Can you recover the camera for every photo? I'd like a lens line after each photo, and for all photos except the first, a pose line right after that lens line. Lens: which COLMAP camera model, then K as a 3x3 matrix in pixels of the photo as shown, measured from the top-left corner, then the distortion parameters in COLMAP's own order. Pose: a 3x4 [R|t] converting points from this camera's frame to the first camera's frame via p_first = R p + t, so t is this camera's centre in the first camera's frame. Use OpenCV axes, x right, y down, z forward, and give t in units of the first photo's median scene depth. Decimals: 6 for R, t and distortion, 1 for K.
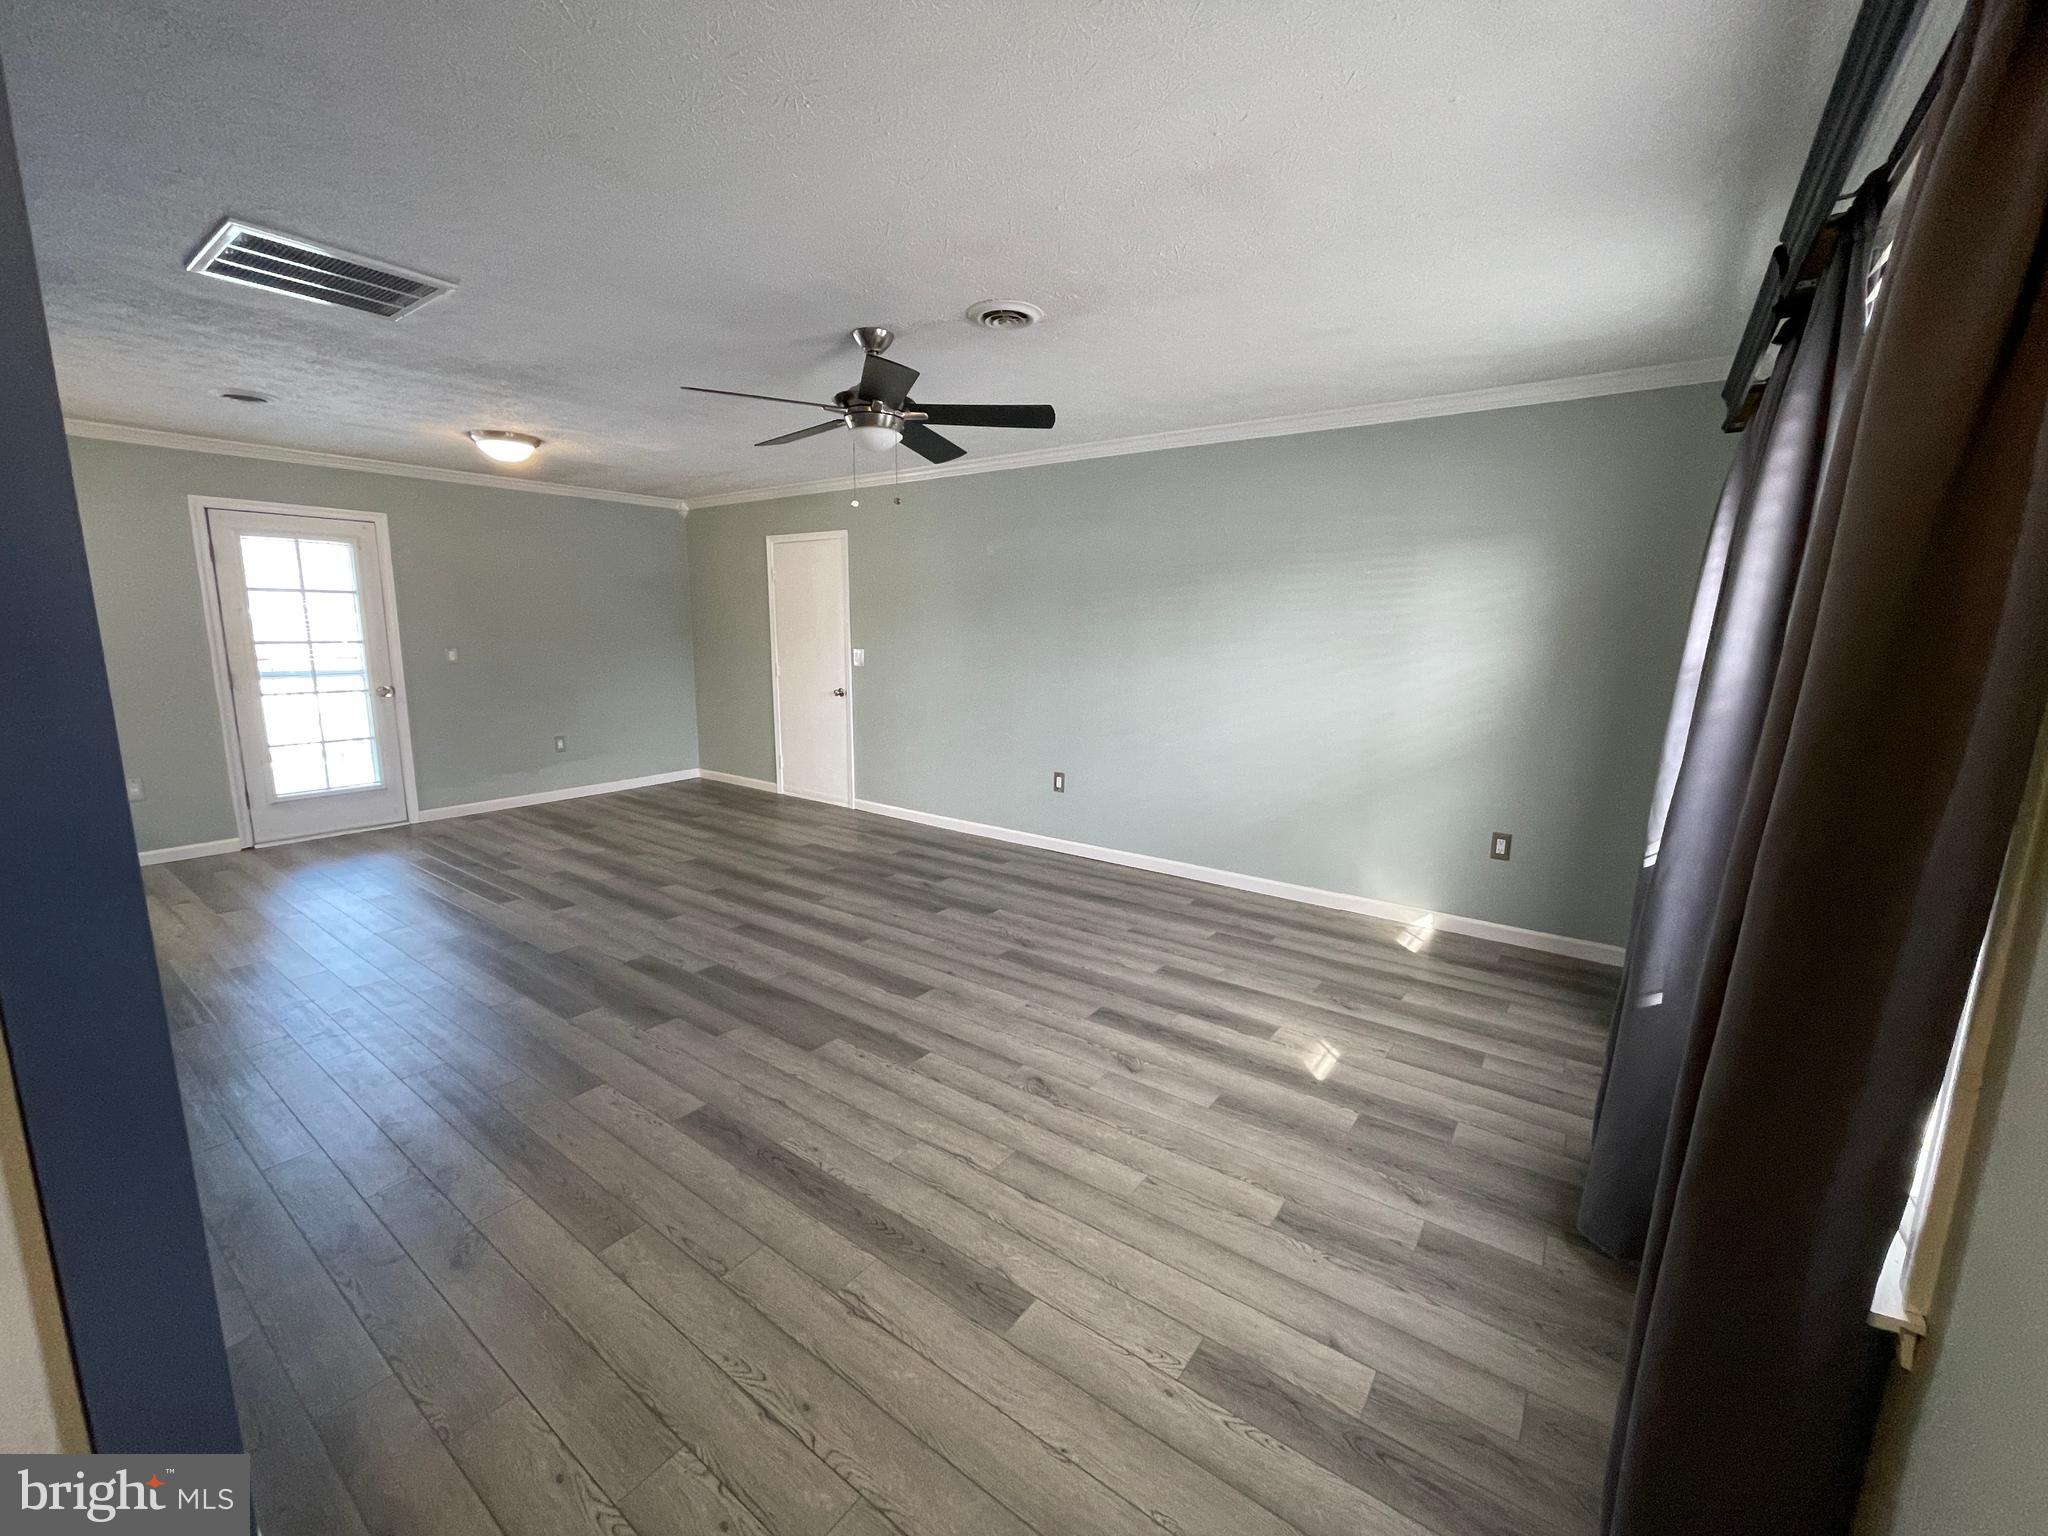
lens RADIAL K [[823.5, 0, 1020.2], [0, 823.5, 766.0], [0, 0, 1]] dist [-0.001996, -0.001121]
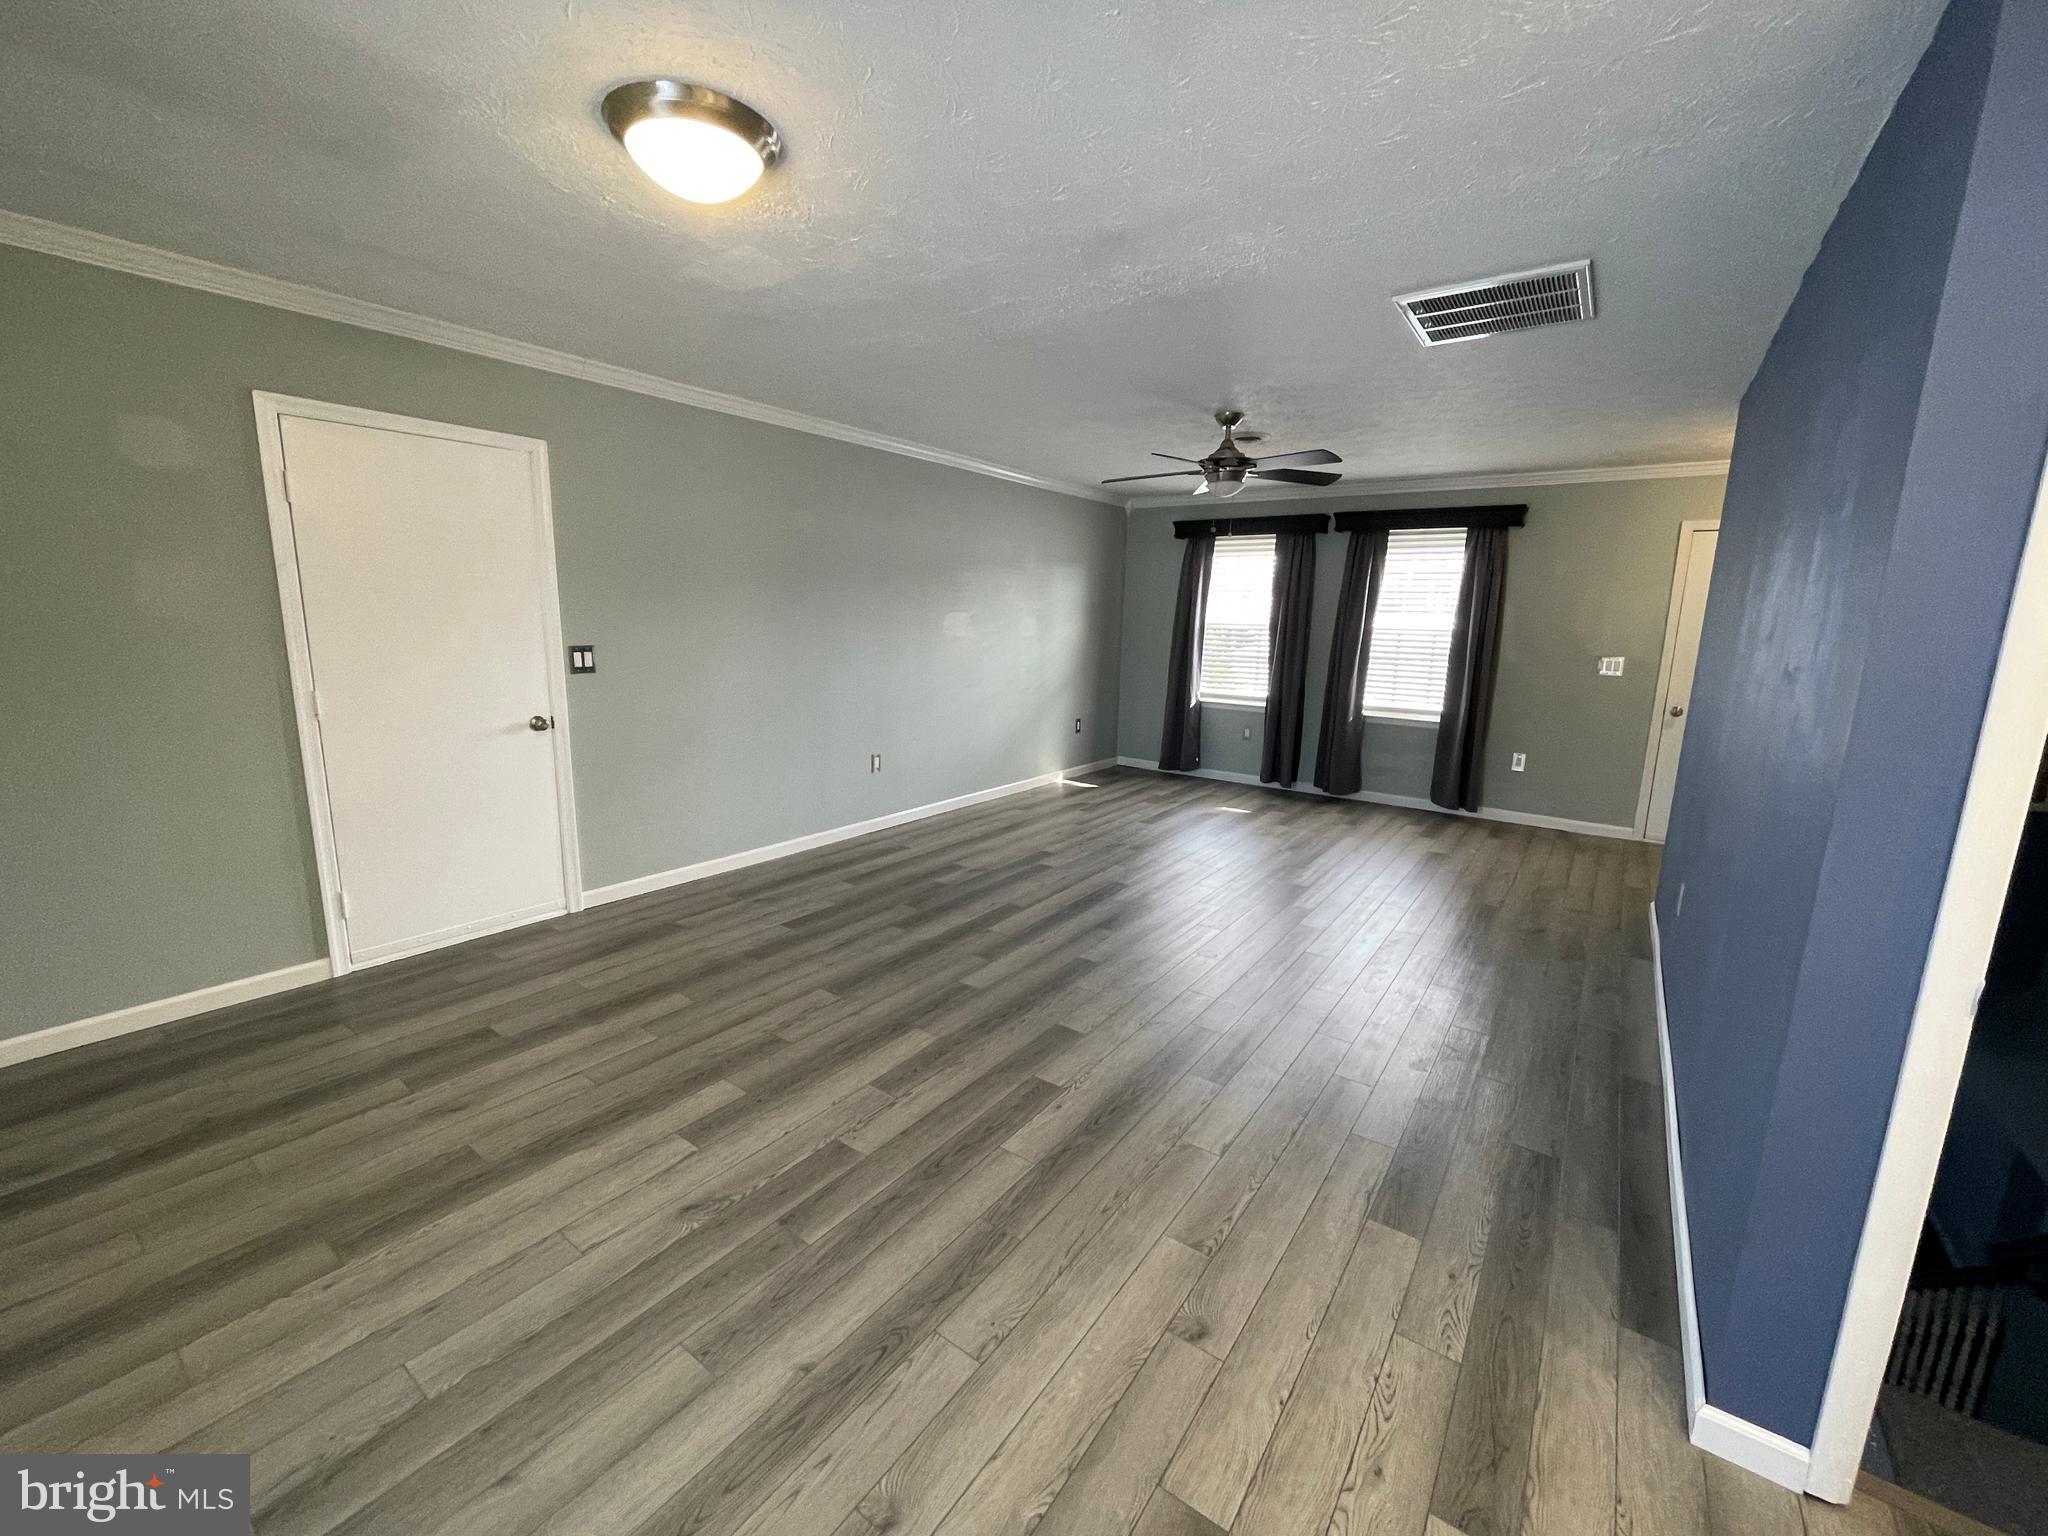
lens RADIAL K [[823.5, 0, 1033.0], [0, 823.5, 763.4], [0, 0, 1]] dist [-0.001996, -0.001121]
pose [[-0.013196, -0.194226, 0.980868, -1.013005], [0.146402, 0.970007, 0.194045, -0.157792], [-0.989137, 0.146162, 0.015634, 0.840784]]
